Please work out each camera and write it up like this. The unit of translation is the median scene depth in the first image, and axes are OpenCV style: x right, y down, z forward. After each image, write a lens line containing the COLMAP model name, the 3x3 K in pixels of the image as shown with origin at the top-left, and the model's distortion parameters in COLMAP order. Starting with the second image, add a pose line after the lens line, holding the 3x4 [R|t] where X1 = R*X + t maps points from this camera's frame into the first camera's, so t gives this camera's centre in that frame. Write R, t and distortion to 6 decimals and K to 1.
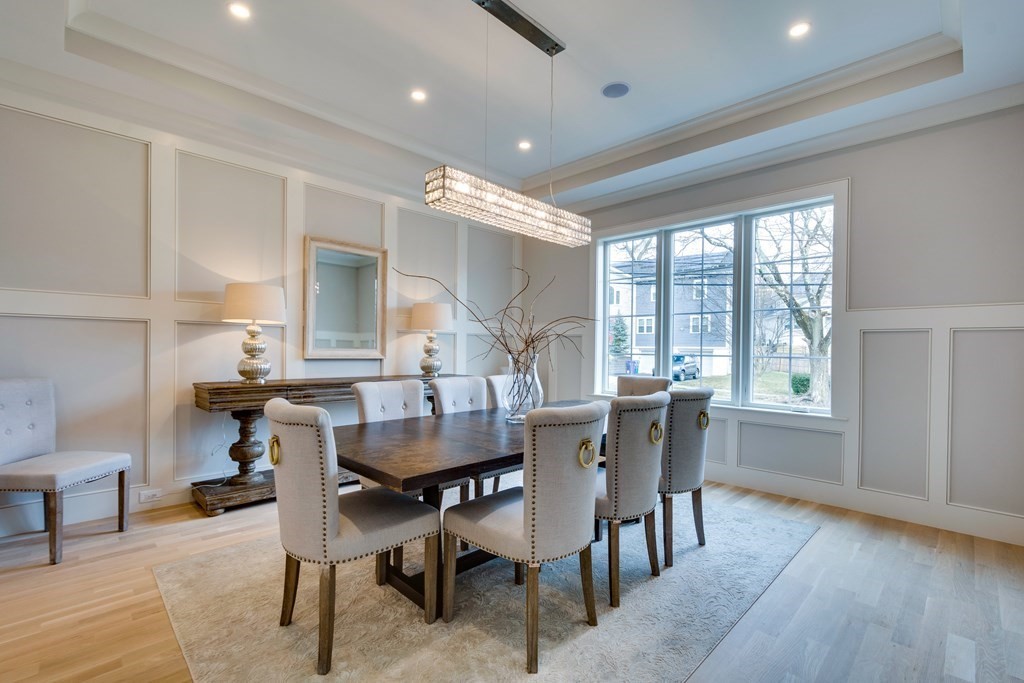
lens RADIAL K [[447.3, 0, 511.5], [0, 447.3, 351.0], [0, 0, 1]] dist [0.002929, -0.000512]
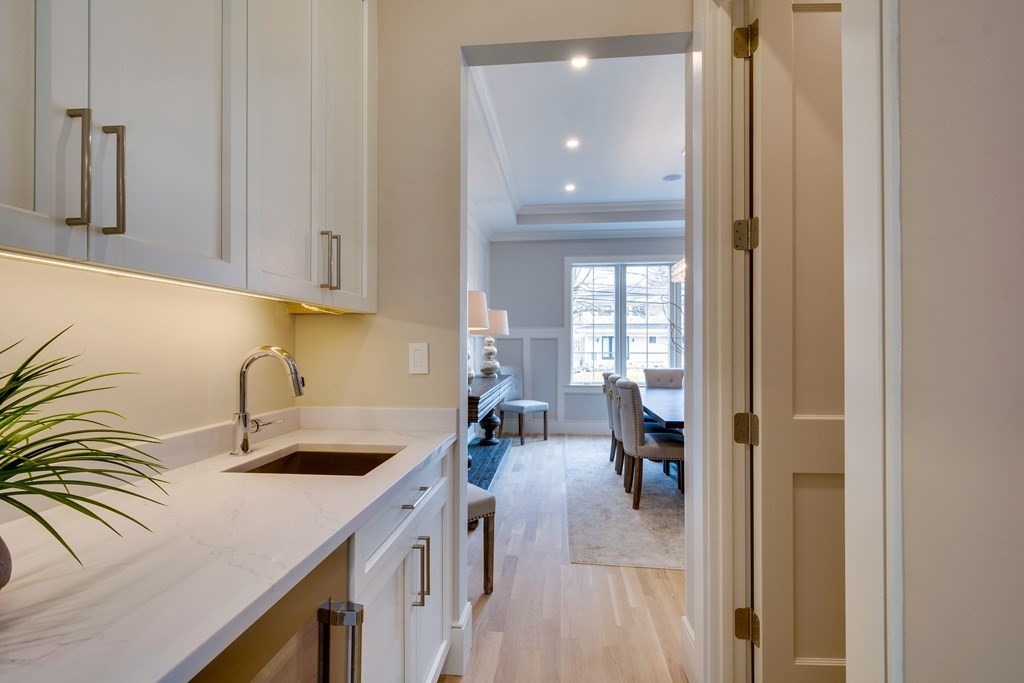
lens RADIAL K [[447.3, 0, 511.5], [0, 447.3, 351.0], [0, 0, 1]] dist [0.002929, -0.000512]
pose [[0.770787, -0.016803, 0.636871, -1.043028], [0.010949, 0.999854, 0.013130, -0.025753], [-0.636999, -0.003147, 0.770858, 0.174261]]
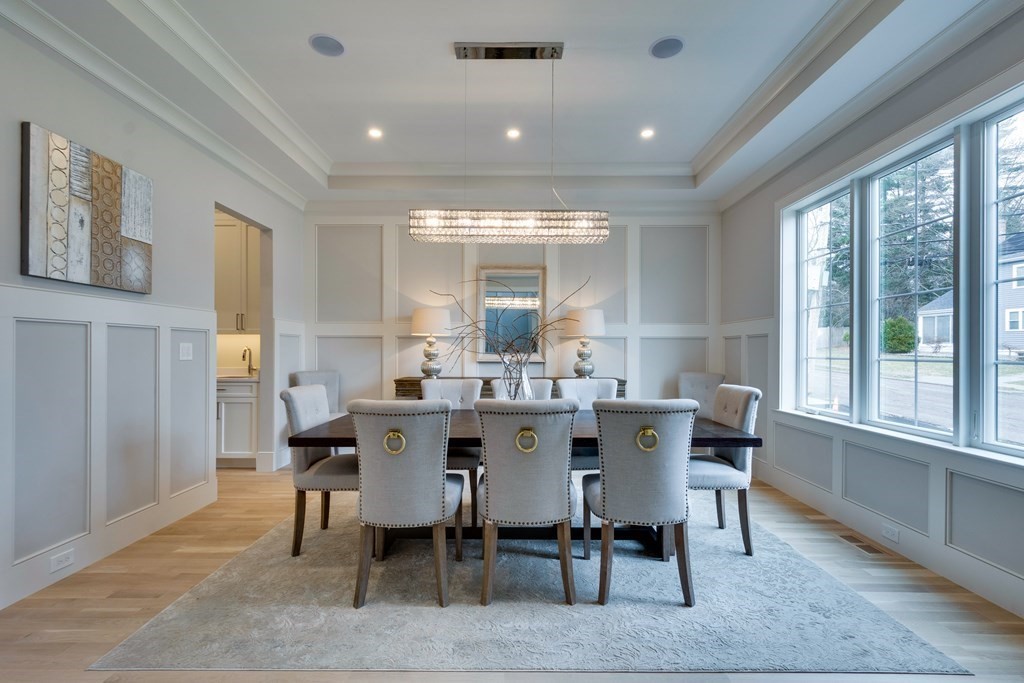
lens RADIAL K [[441.6, 0, 517.3], [0, 441.6, 351.7], [0, 0, 1]] dist [0.000280, -0.000054]
pose [[0.719957, -0.008363, -0.693968, 0.549553], [0.004128, 0.999961, -0.007767, -0.000819], [0.694006, 0.002727, 0.719964, 0.182884]]
